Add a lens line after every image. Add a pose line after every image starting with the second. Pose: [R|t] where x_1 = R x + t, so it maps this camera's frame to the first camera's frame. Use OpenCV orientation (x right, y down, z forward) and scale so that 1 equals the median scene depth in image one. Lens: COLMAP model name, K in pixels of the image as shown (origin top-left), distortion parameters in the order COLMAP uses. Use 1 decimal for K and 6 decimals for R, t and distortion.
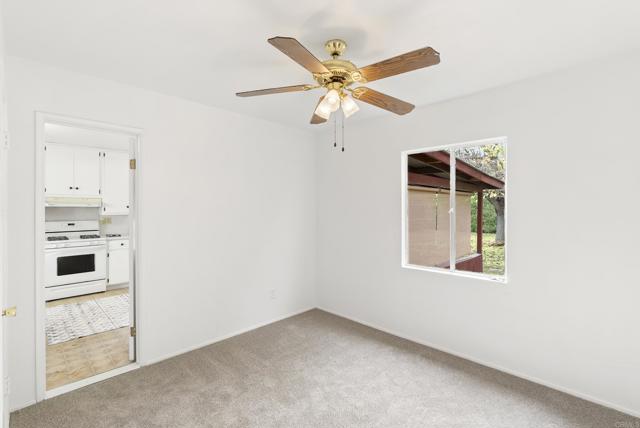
lens RADIAL K [[291.7, 0, 320.6], [0, 291.7, 209.6], [0, 0, 1]] dist [-0.002490, 0.000120]
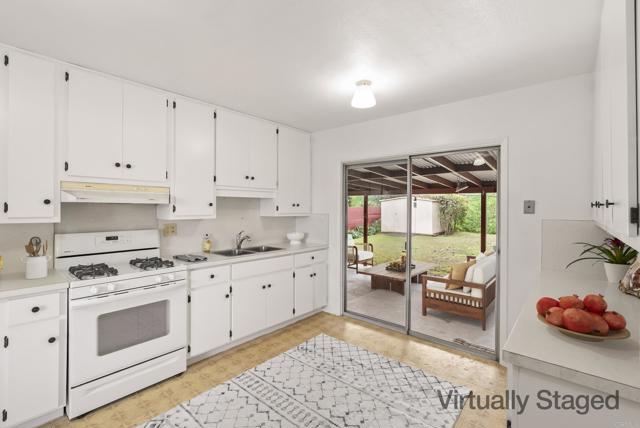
lens RADIAL K [[291.7, 0, 318.8], [0, 291.7, 208.4], [0, 0, 1]] dist [-0.002490, 0.000120]
pose [[0.997976, 0.005877, 0.063313, -0.537004], [-0.005803, 0.999982, -0.001356, -0.002477], [-0.063319, 0.000986, 0.997993, 0.478896]]
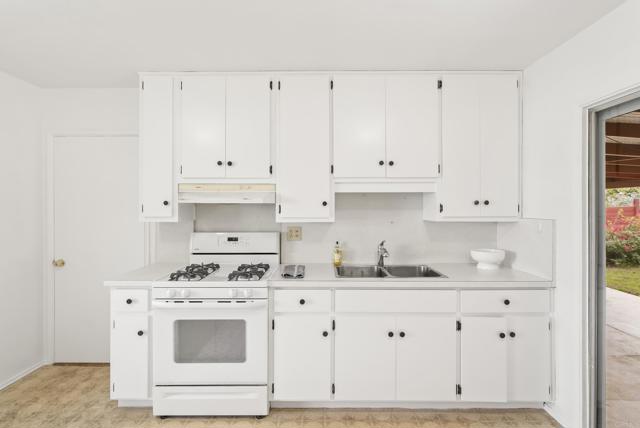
lens RADIAL K [[291.7, 0, 323.0], [0, 291.7, 207.8], [0, 0, 1]] dist [-0.002490, 0.000120]
pose [[0.700821, 0.002390, -0.713333, -0.399027], [-0.002893, 0.999996, 0.000509, -0.003770], [0.713331, 0.001707, 0.700825, 0.770512]]
